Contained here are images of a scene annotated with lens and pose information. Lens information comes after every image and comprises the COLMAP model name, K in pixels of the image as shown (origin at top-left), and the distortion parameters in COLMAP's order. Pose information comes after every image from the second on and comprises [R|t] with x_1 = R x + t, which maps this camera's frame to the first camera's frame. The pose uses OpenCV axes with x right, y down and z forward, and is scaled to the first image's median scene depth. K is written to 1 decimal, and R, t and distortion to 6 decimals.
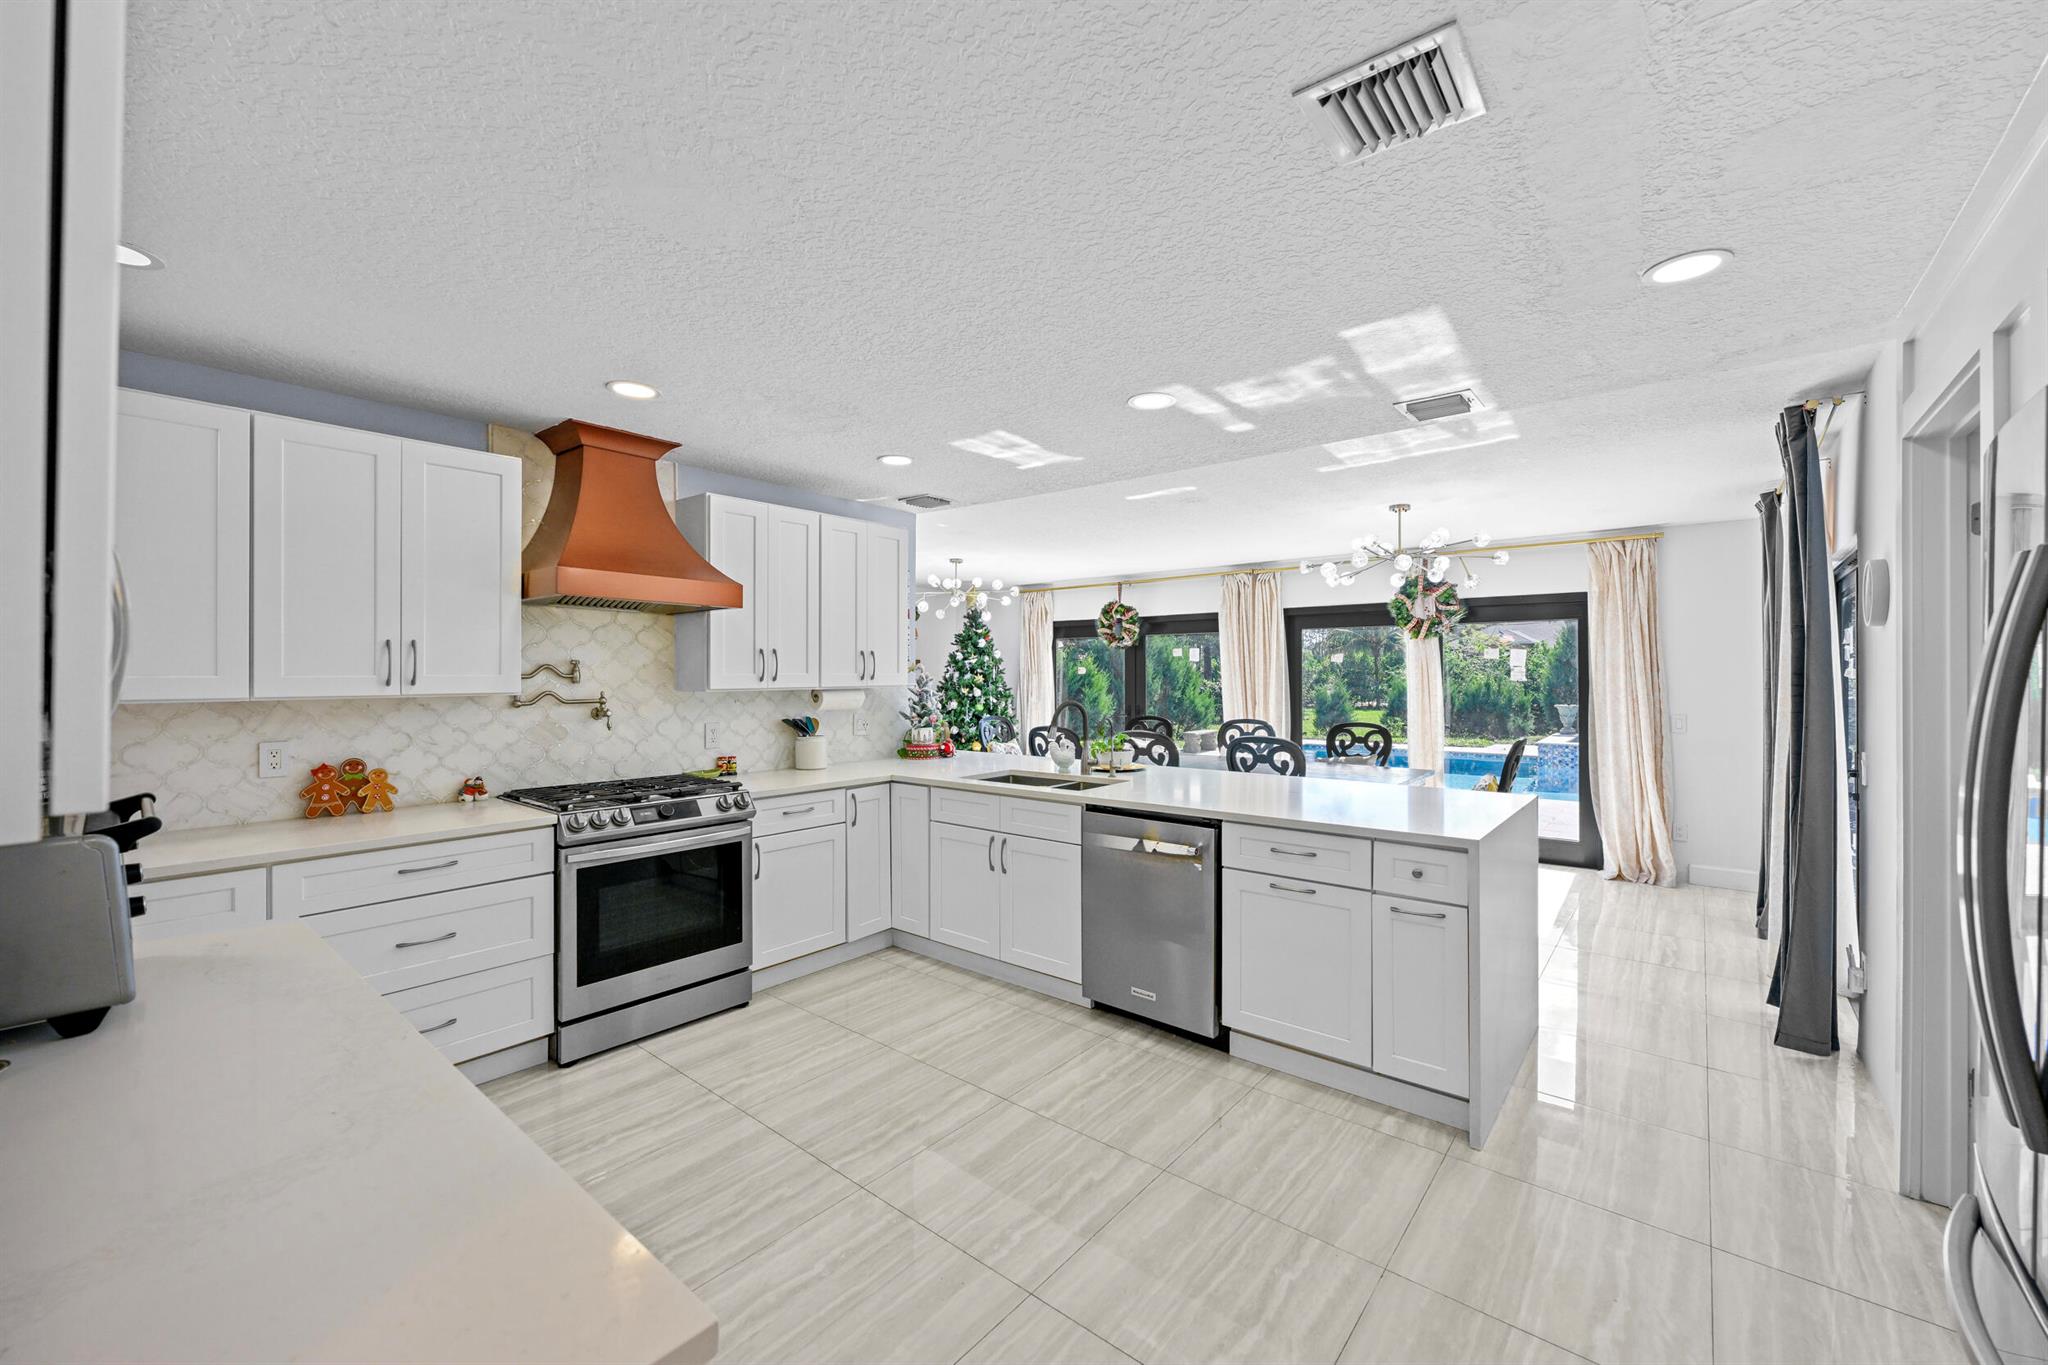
lens RADIAL K [[813.3, 0, 1022.1], [0, 813.3, 675.9], [0, 0, 1]] dist [0.000608, -0.000044]
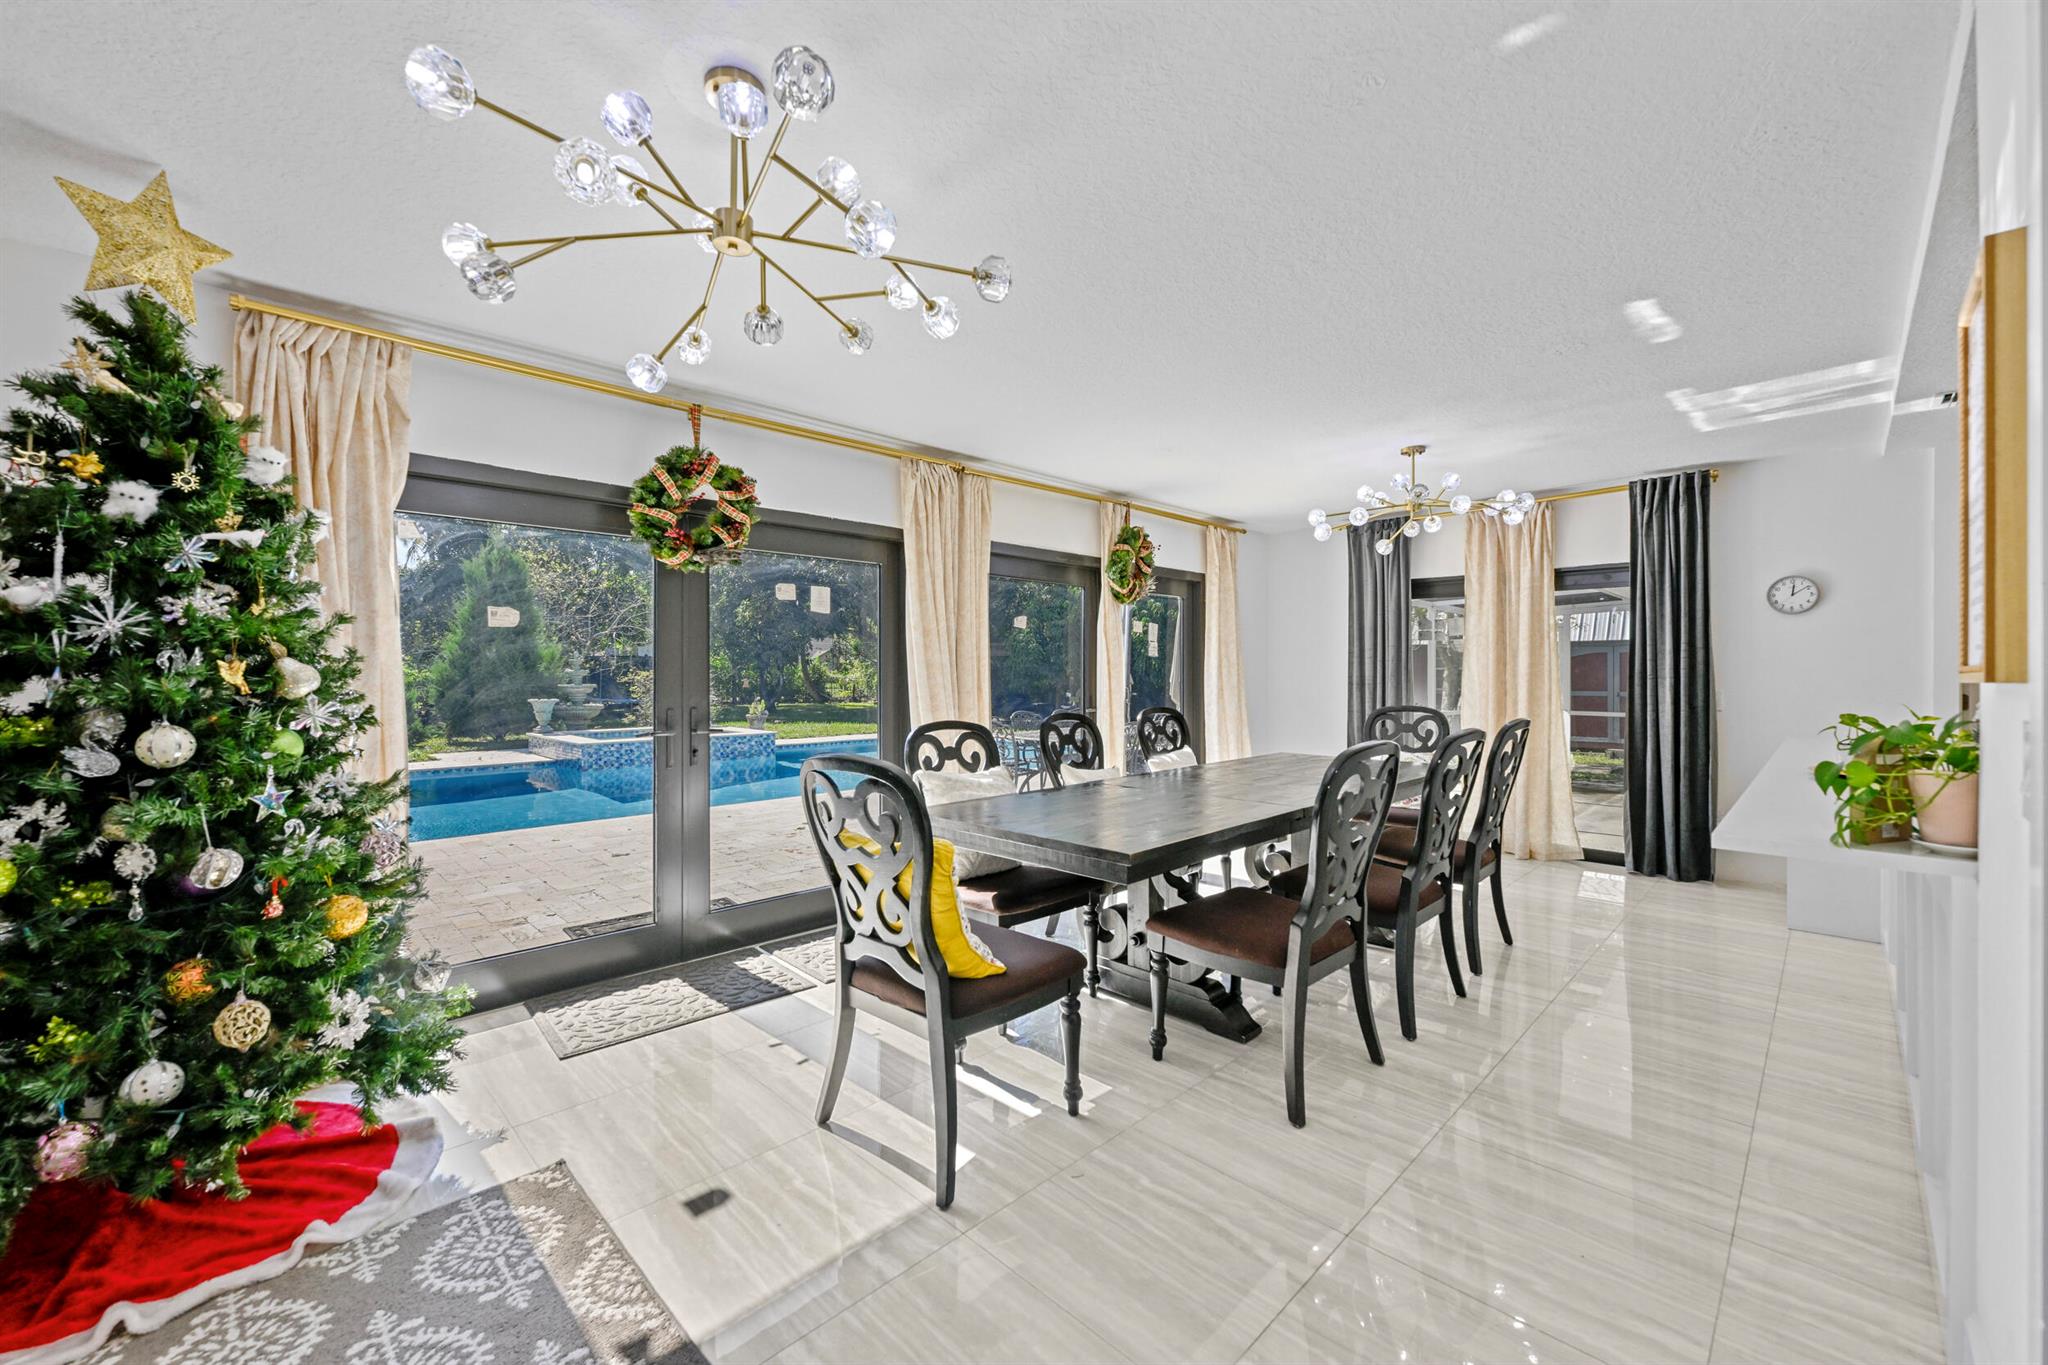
lens RADIAL K [[813.3, 0, 1022.1], [0, 813.3, 675.9], [0, 0, 1]] dist [0.000608, -0.000044]
pose [[0.089628, -0.001719, 0.995974, -0.403918], [0.002901, 0.999995, 0.001465, 0.029836], [-0.995971, 0.002758, 0.089633, 1.207928]]
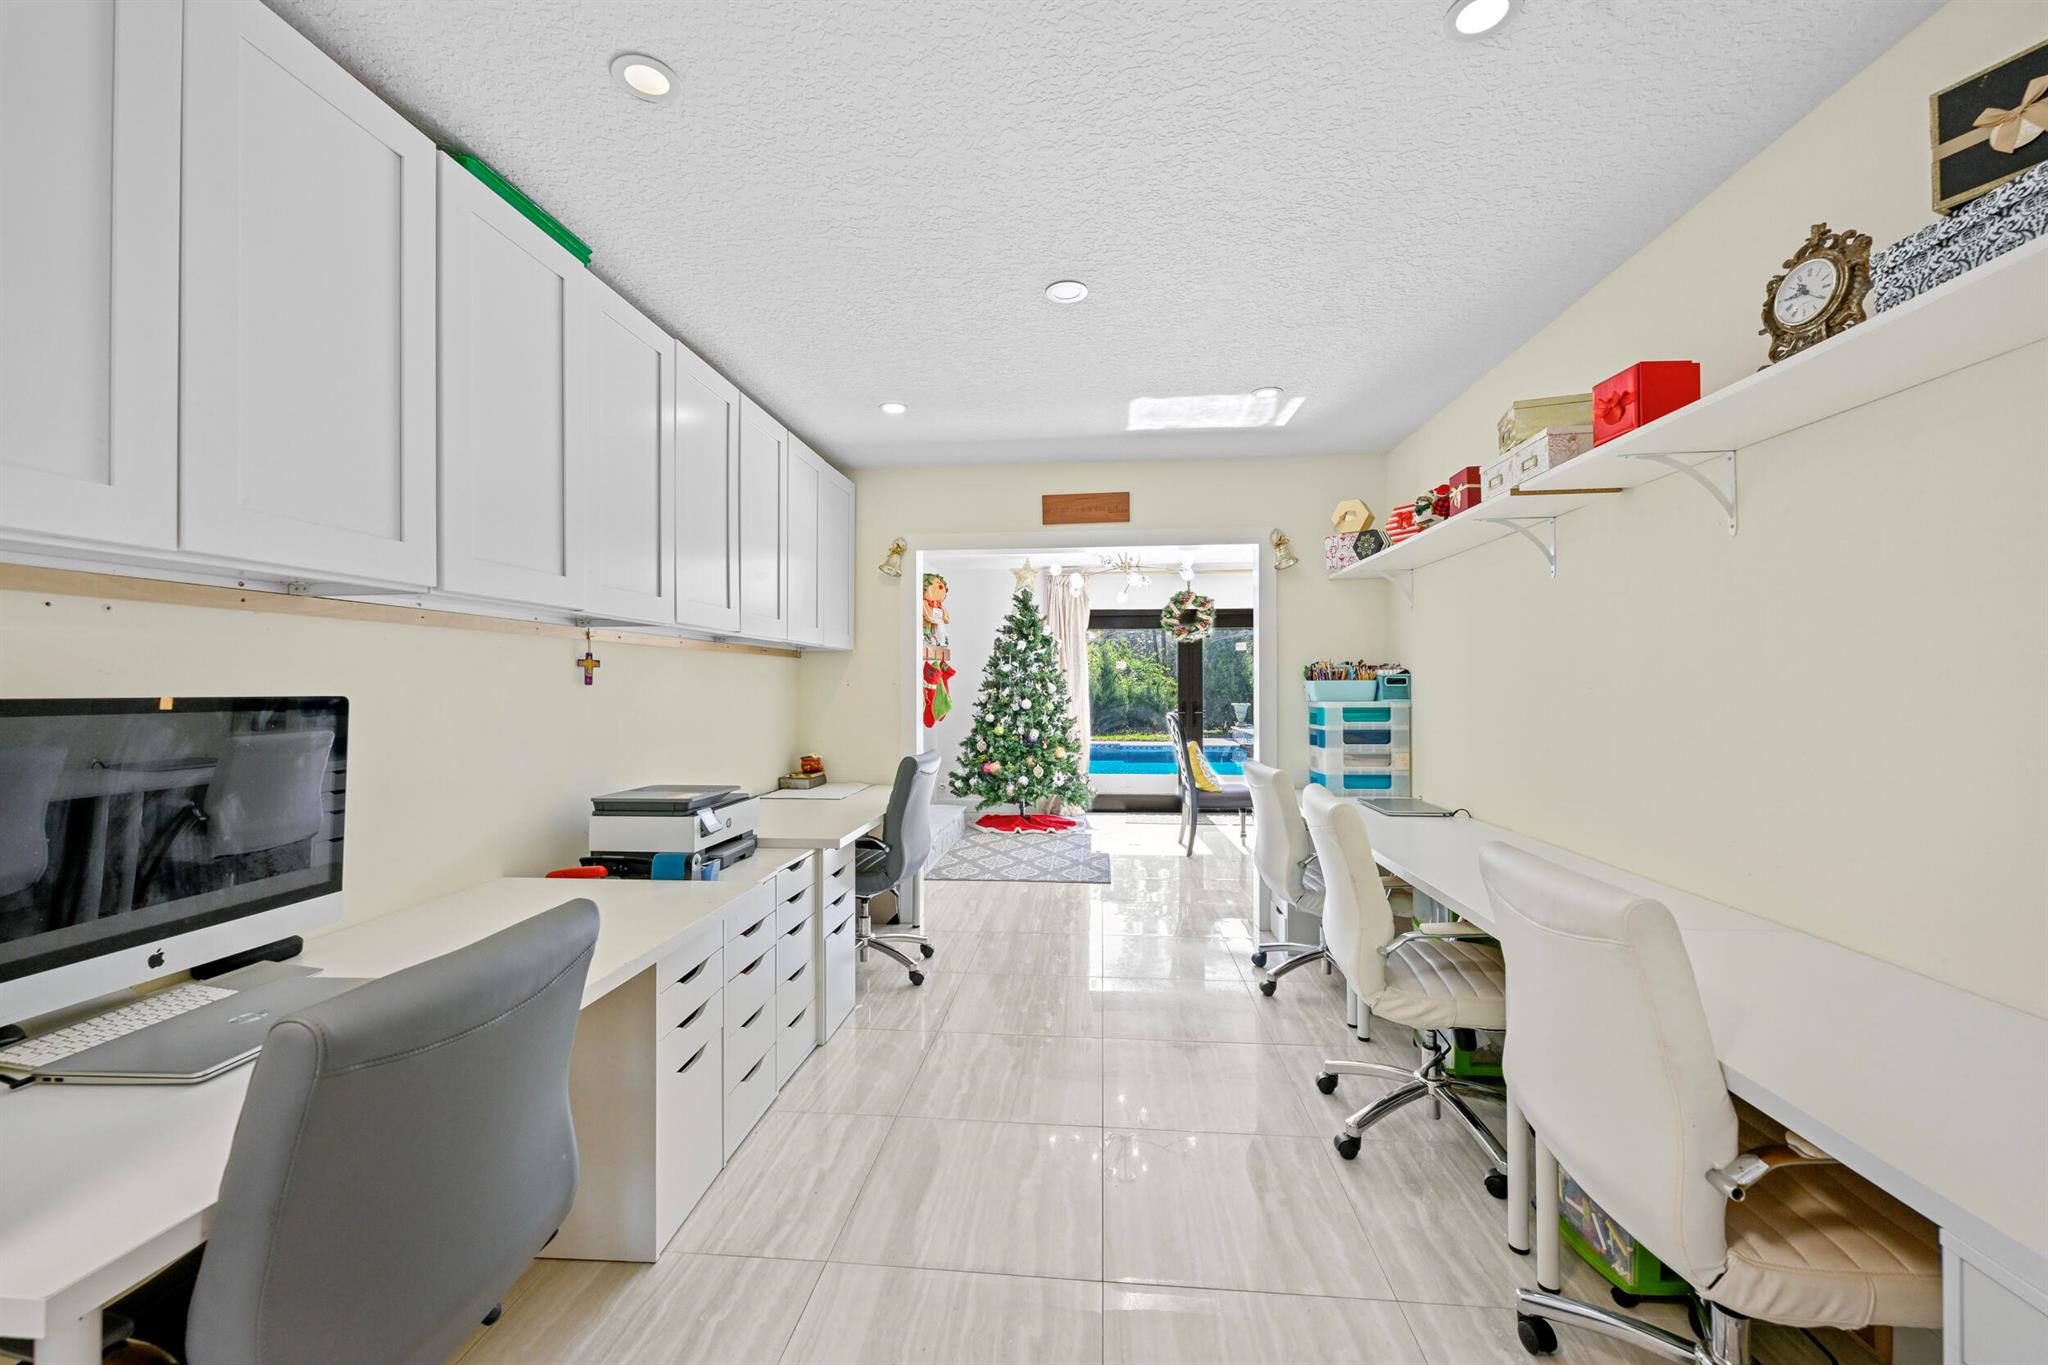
lens RADIAL K [[813.3, 0, 1022.1], [0, 813.3, 675.9], [0, 0, 1]] dist [0.000608, -0.000044]
pose [[0.821635, 0.006404, 0.569978, -0.867586], [0.001990, 0.999899, -0.014104, 0.029399], [-0.570010, 0.012723, 0.821539, 0.502004]]
